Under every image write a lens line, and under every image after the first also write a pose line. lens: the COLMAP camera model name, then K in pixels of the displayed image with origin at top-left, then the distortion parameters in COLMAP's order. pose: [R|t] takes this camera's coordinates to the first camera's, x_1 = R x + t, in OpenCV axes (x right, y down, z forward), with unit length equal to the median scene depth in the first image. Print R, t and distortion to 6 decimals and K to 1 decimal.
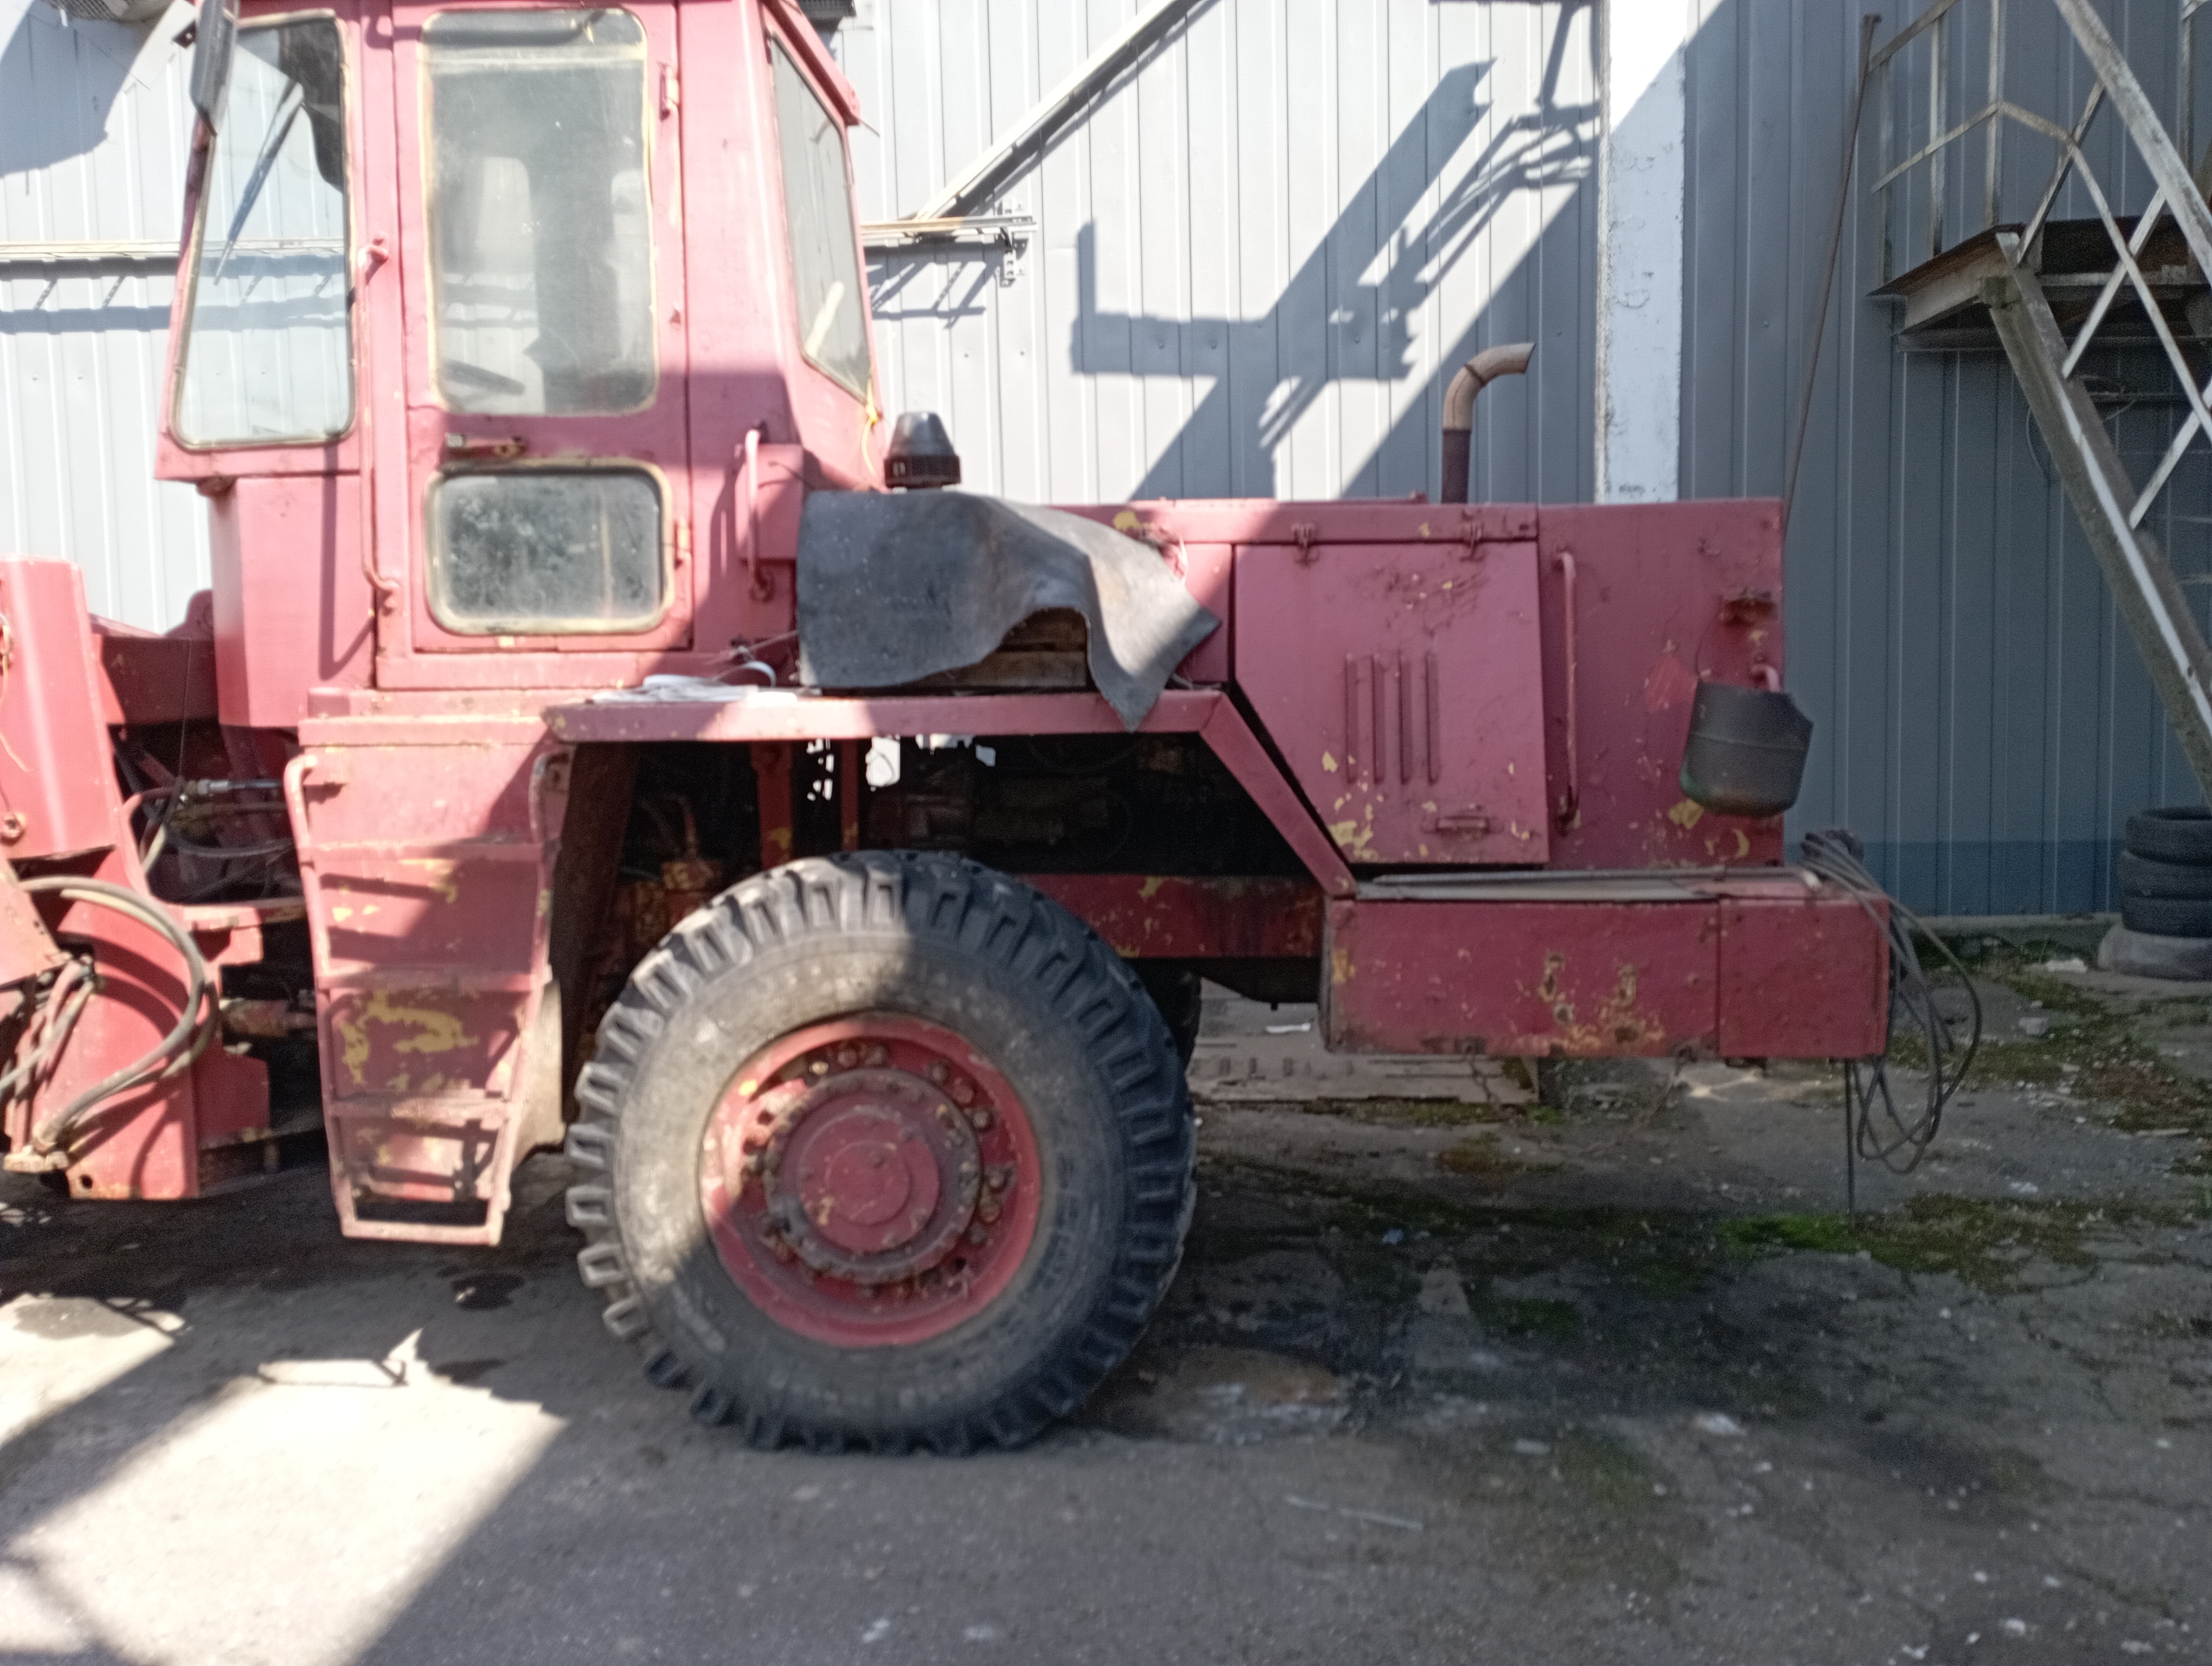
lens RADIAL K [[1778.0, 0, 1133.9], [0, 1778.0, 829.8], [0, 0, 1]] dist [0.107321, -0.127172]
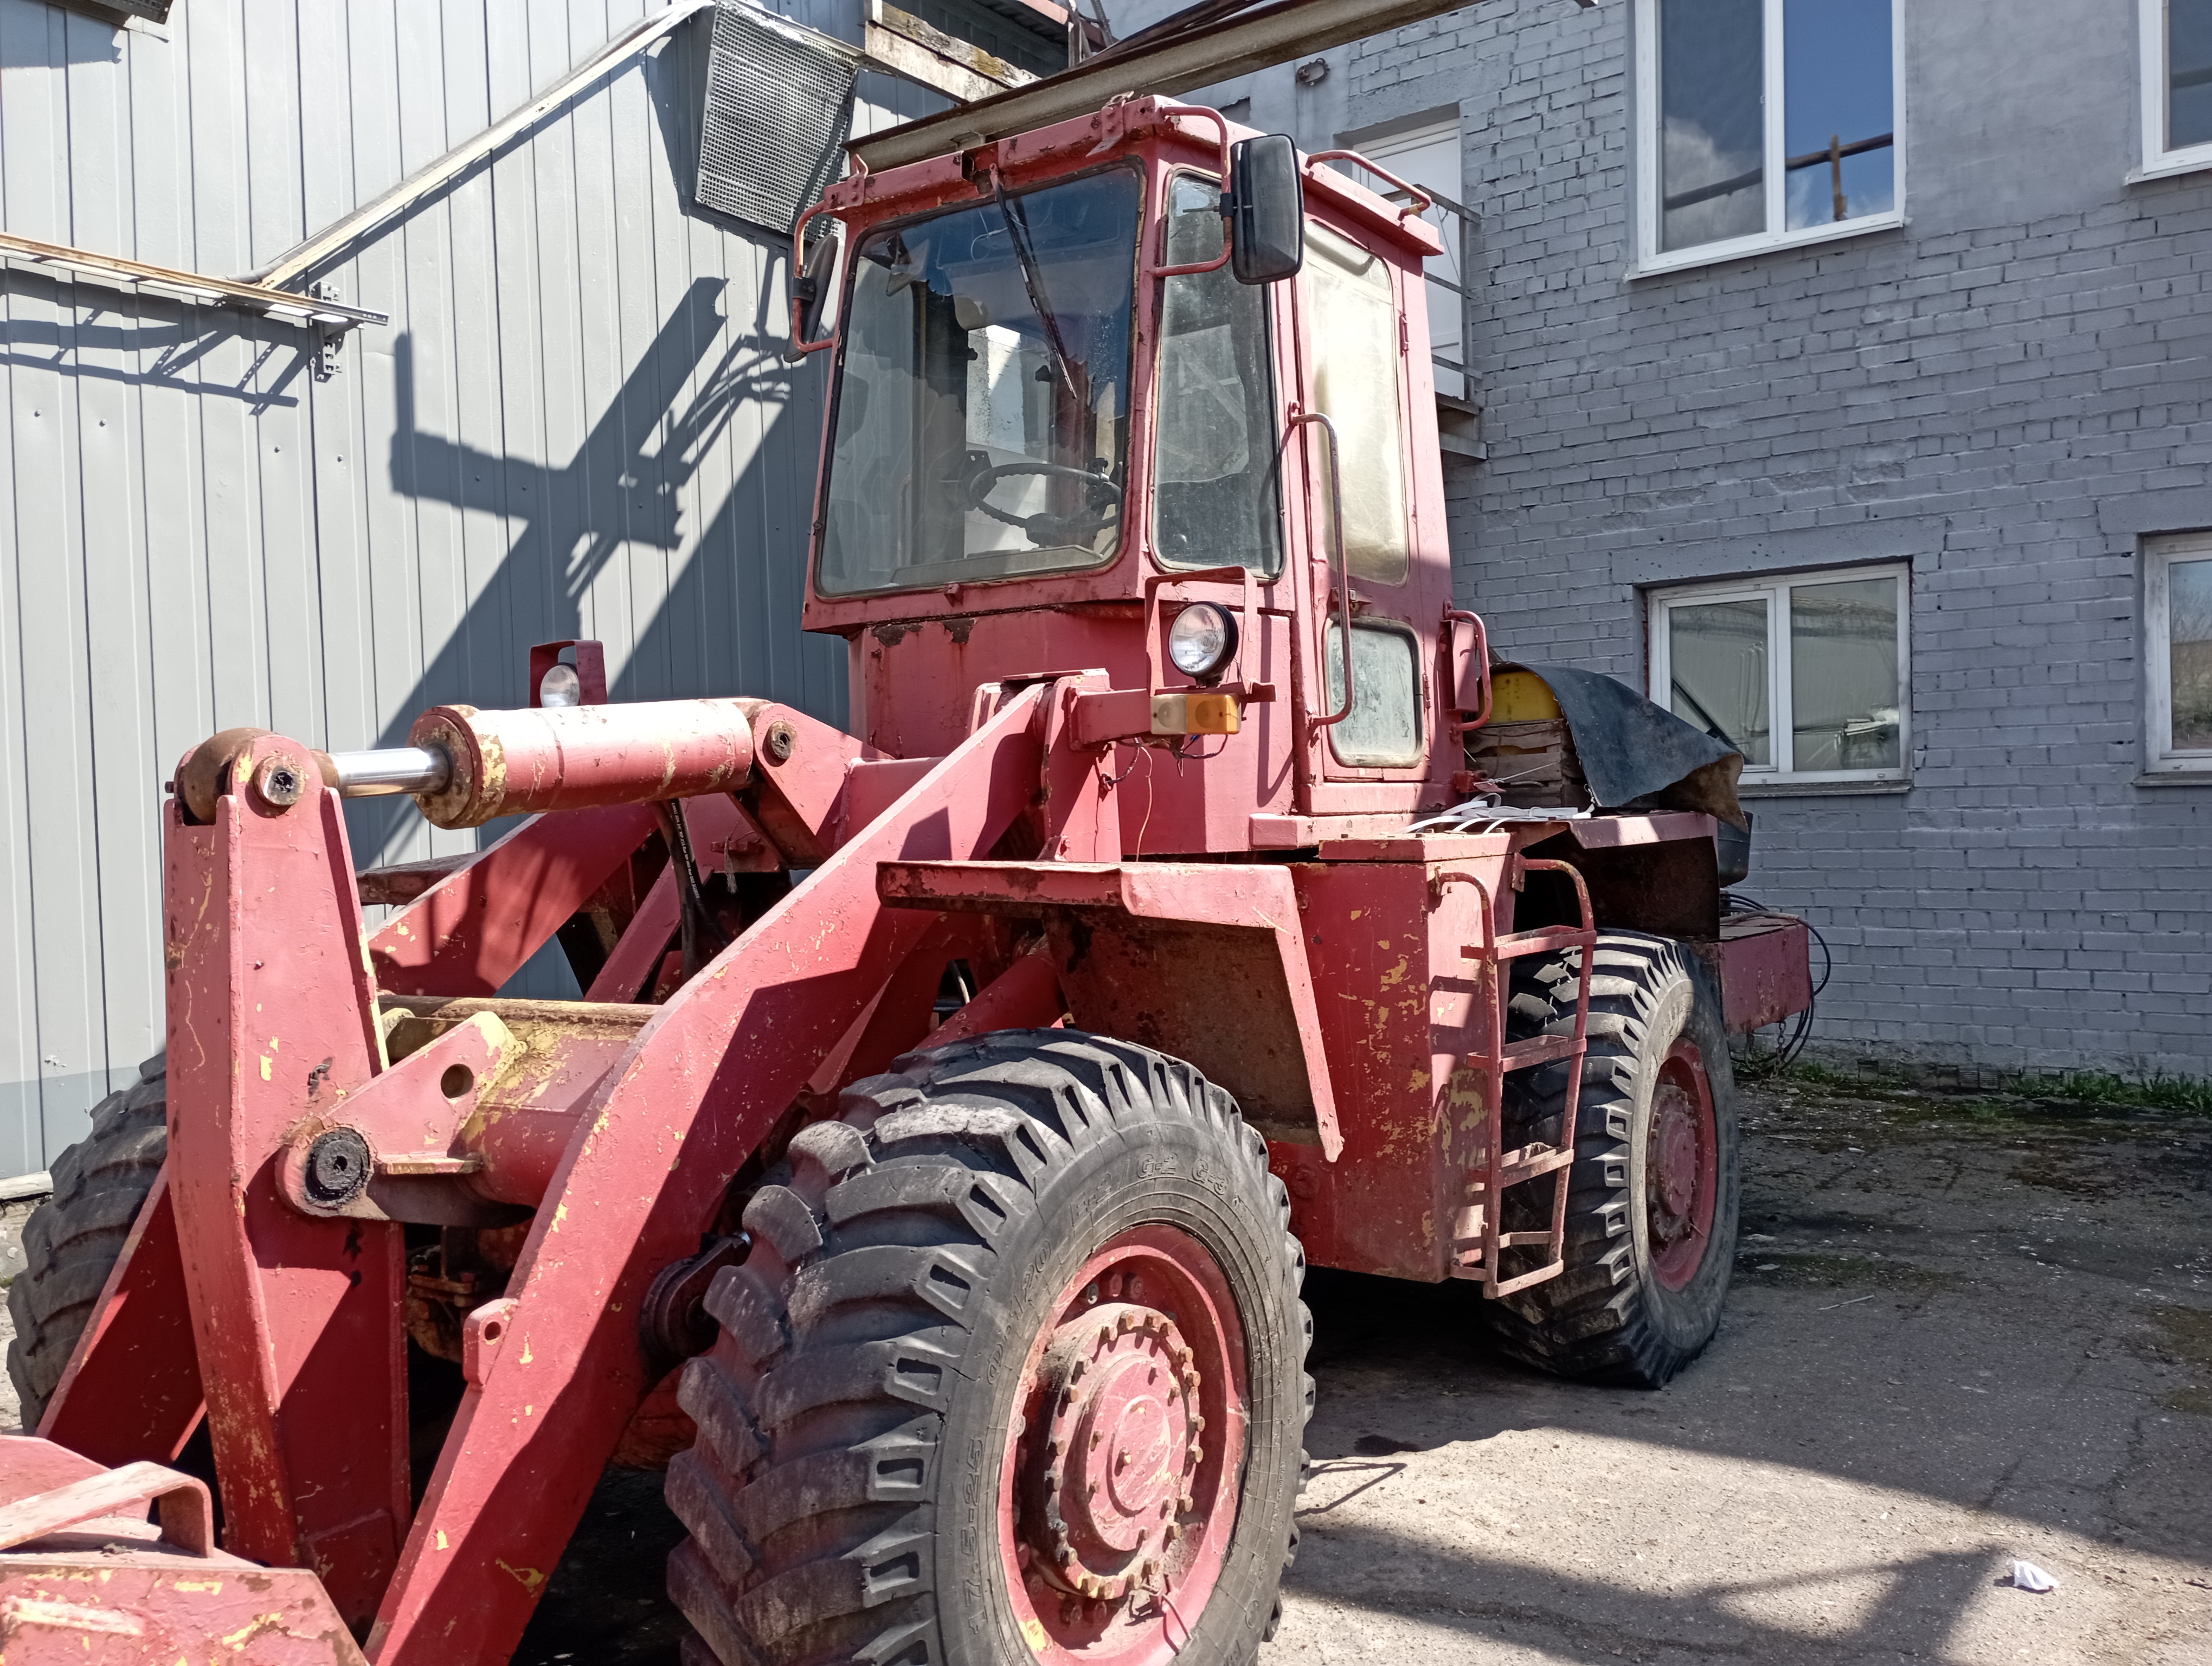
lens RADIAL K [[1752.9, 0, 1110.6], [0, 1752.9, 863.3], [0, 0, 1]] dist [0.117576, -0.162909]
pose [[0.534100, -0.021709, 0.845143, -1.330441], [0.088630, 0.995600, -0.030437, -0.026955], [-0.840763, 0.091161, 0.533674, 0.538997]]
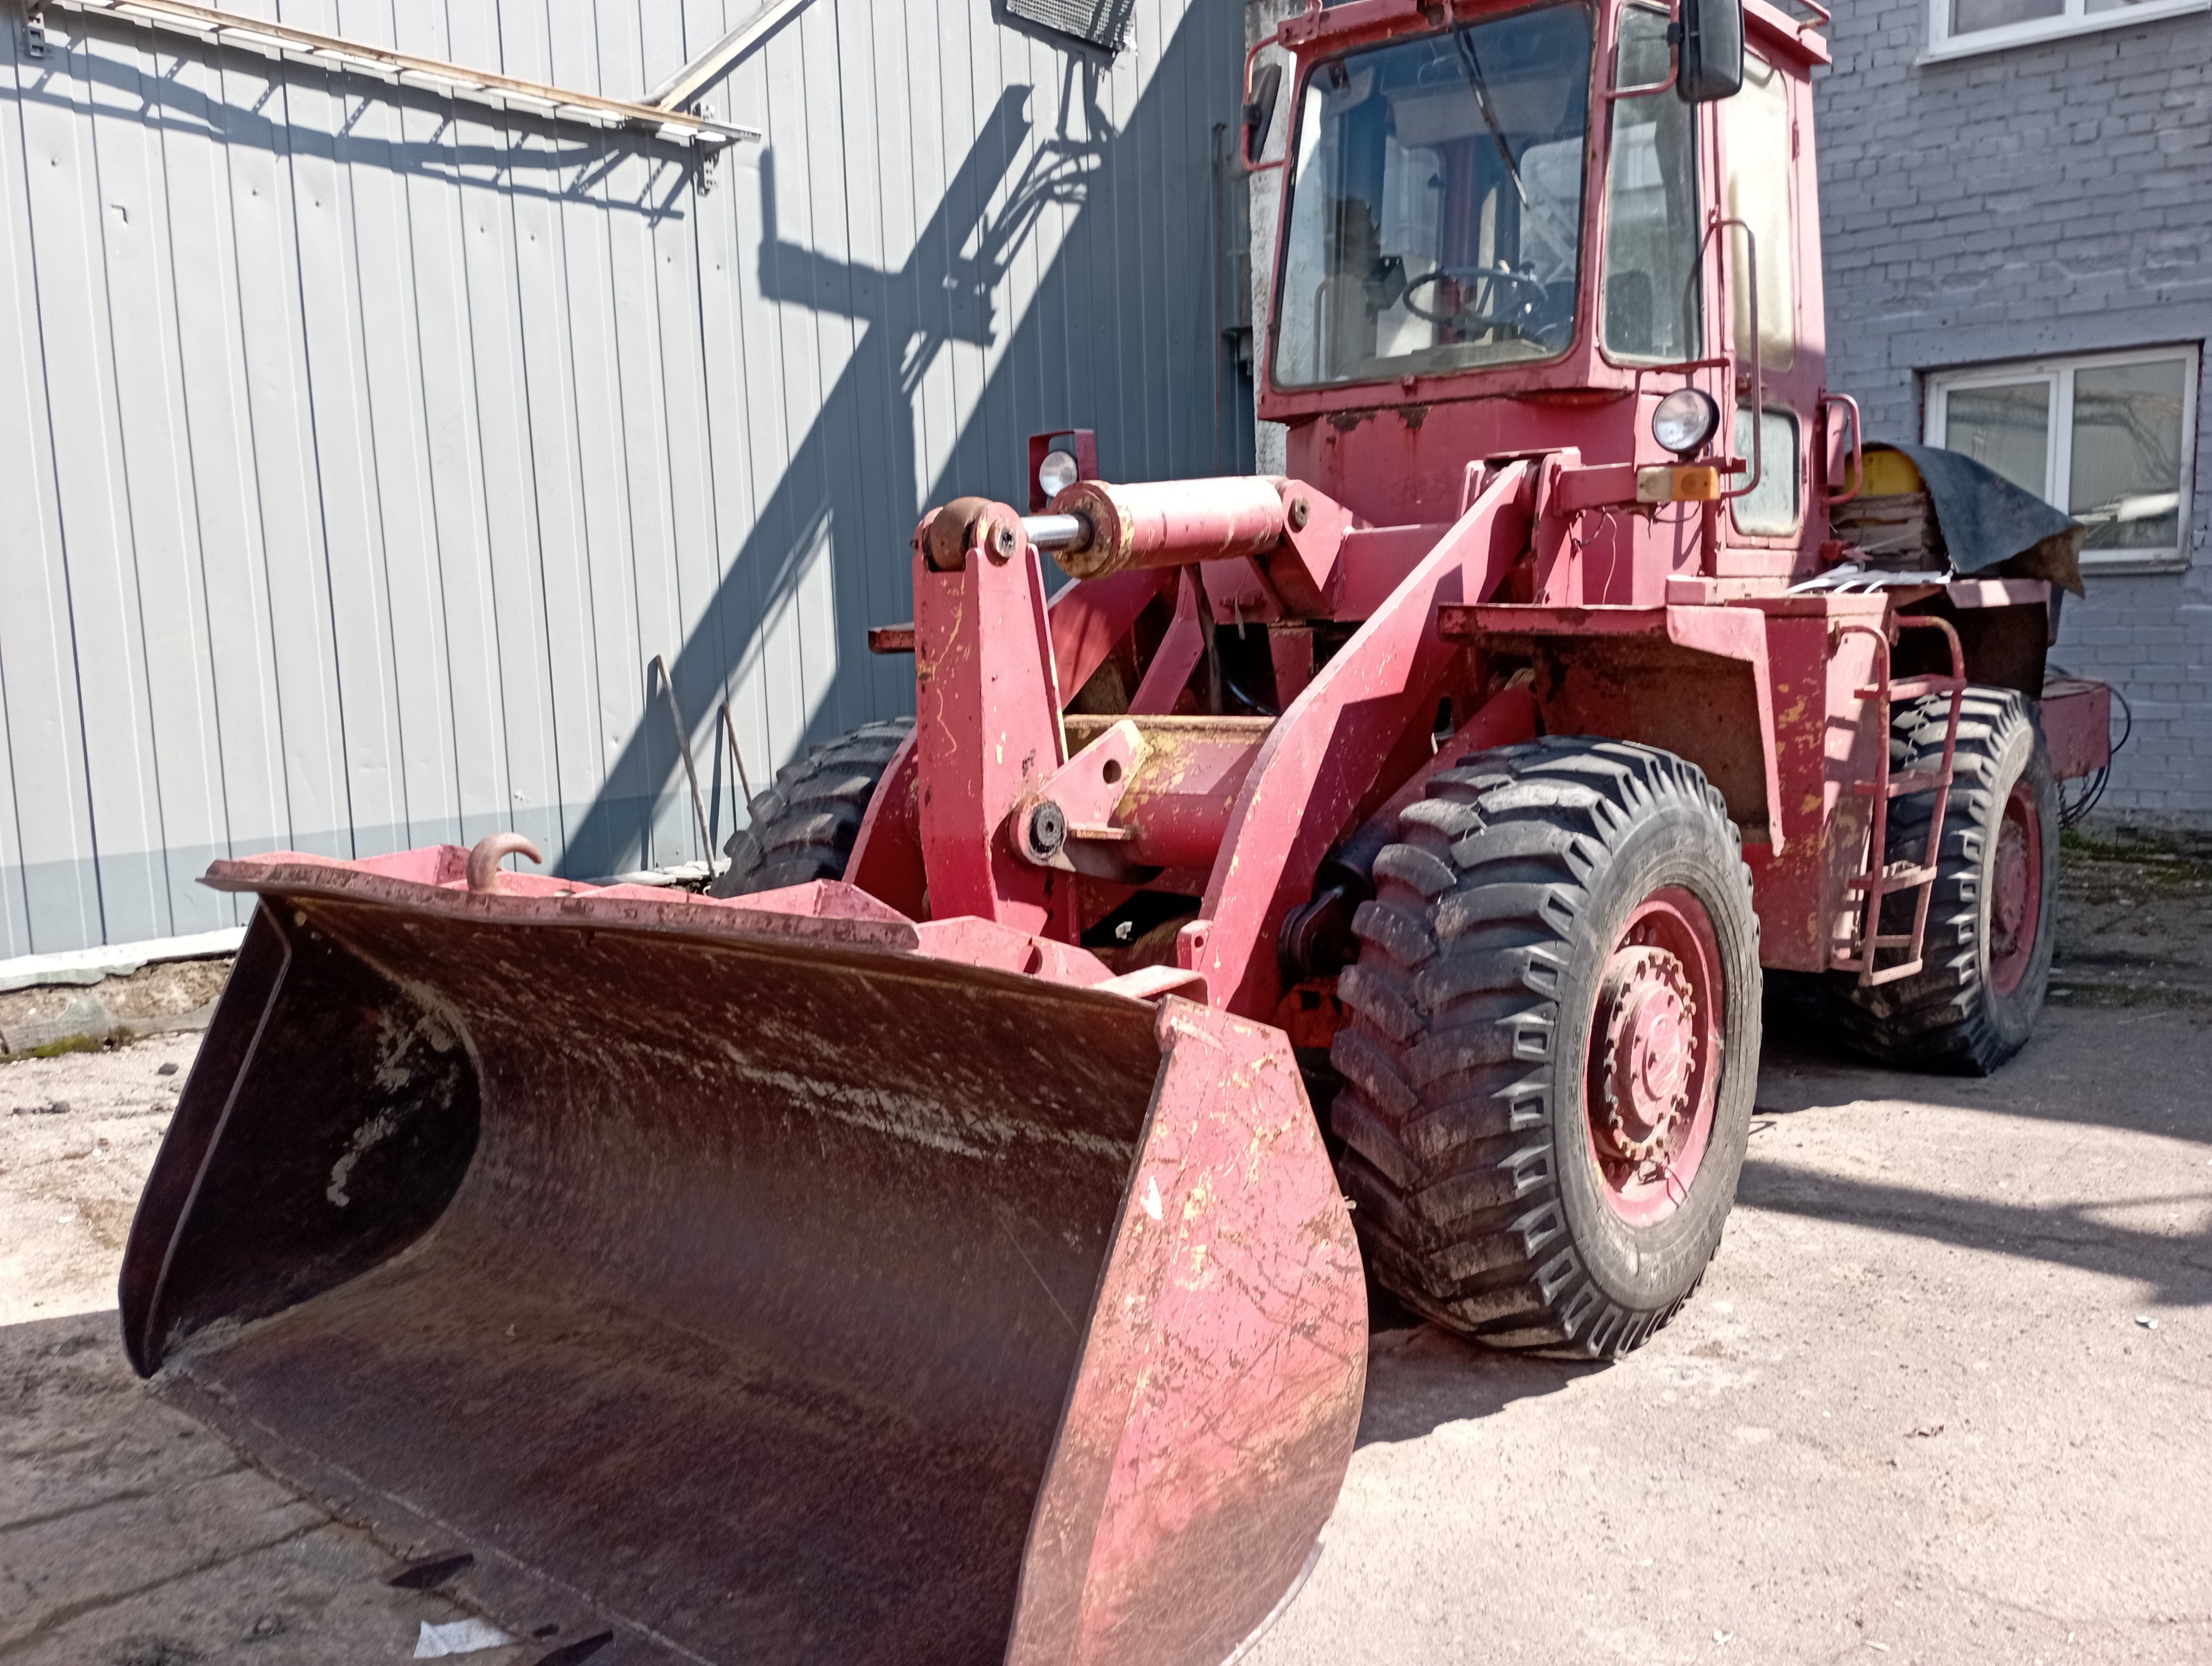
lens RADIAL K [[1721.8, 0, 1106.0], [0, 1721.8, 833.0], [0, 0, 1]] dist [0.075151, -0.076385]
pose [[0.611356, -0.097944, 0.785271, -1.566676], [0.078367, 0.994927, 0.063083, -0.011802], [-0.787466, 0.022973, 0.615930, 0.586296]]
